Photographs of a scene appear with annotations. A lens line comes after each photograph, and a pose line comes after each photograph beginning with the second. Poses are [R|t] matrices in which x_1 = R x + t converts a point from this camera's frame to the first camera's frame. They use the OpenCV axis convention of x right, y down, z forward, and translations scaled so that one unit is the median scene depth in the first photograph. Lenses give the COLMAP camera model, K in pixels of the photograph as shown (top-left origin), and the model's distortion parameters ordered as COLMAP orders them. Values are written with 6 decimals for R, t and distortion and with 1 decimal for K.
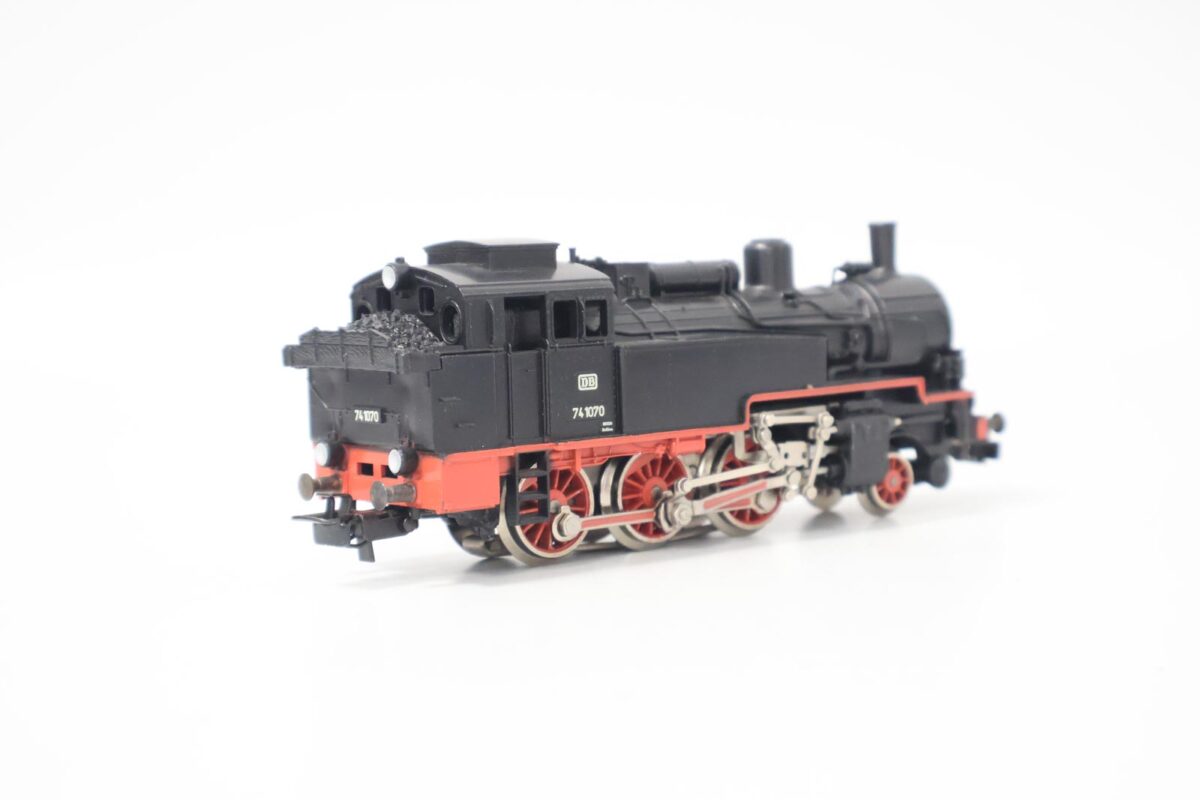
lens RADIAL K [[2384.2, 0, 600.0], [0, 2384.2, 400.0], [0, 0, 1]] dist [-0.005202, -0.068721]
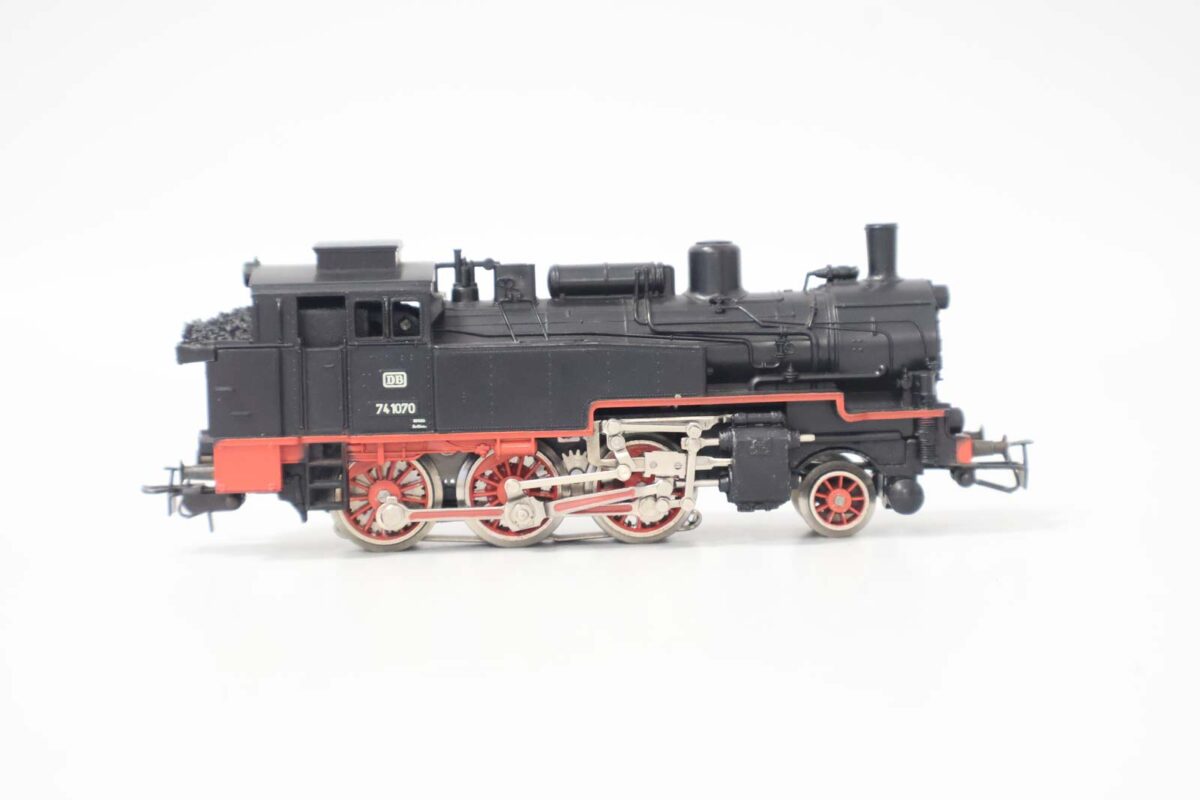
lens RADIAL K [[2384.2, 0, 600.0], [0, 2384.2, 400.0], [0, 0, 1]] dist [-0.005202, -0.068721]
pose [[0.790203, 0.053154, -0.610536, 0.675270], [-0.043012, 0.998585, 0.031269, -0.033769], [0.611334, 0.001552, 0.791371, 0.220697]]
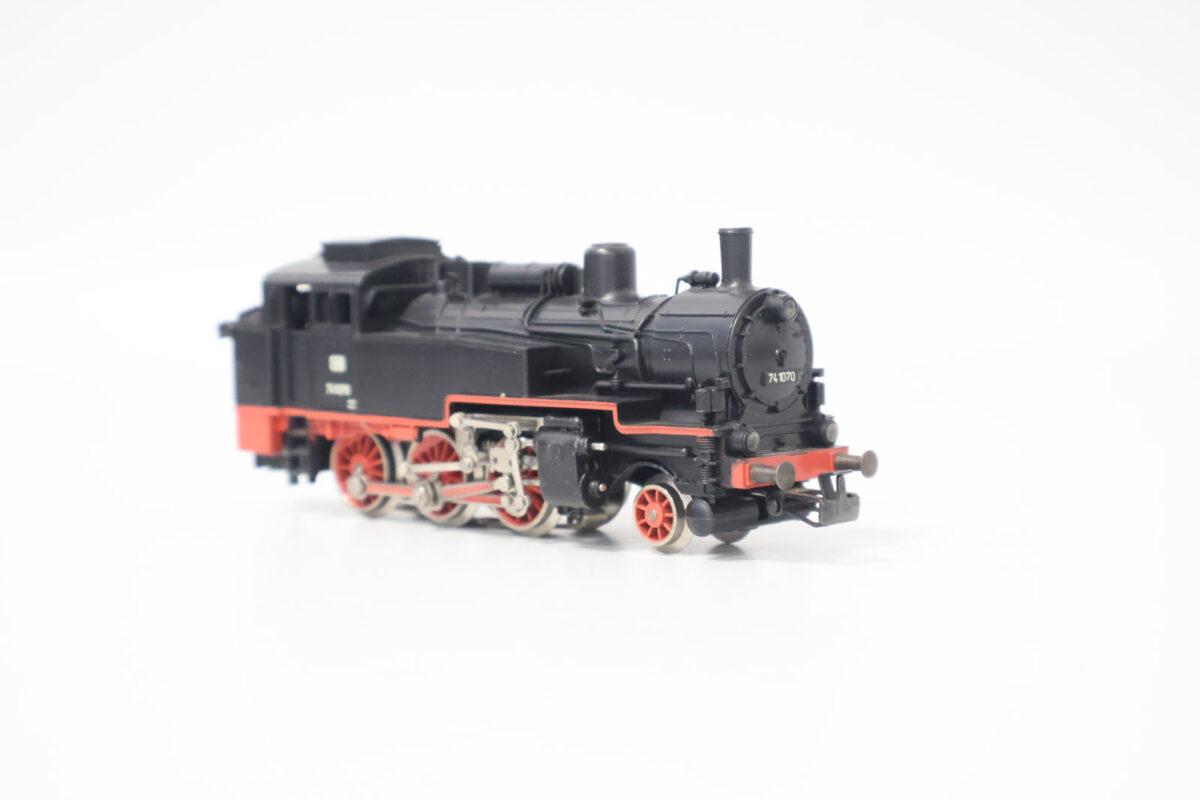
lens RADIAL K [[2384.2, 0, 600.0], [0, 2384.2, 400.0], [0, 0, 1]] dist [-0.005202, -0.068721]
pose [[0.106333, 0.101199, -0.989167, 1.103382], [-0.061189, 0.993588, 0.095073, -0.102966], [0.992446, 0.050417, 0.111844, 0.958739]]
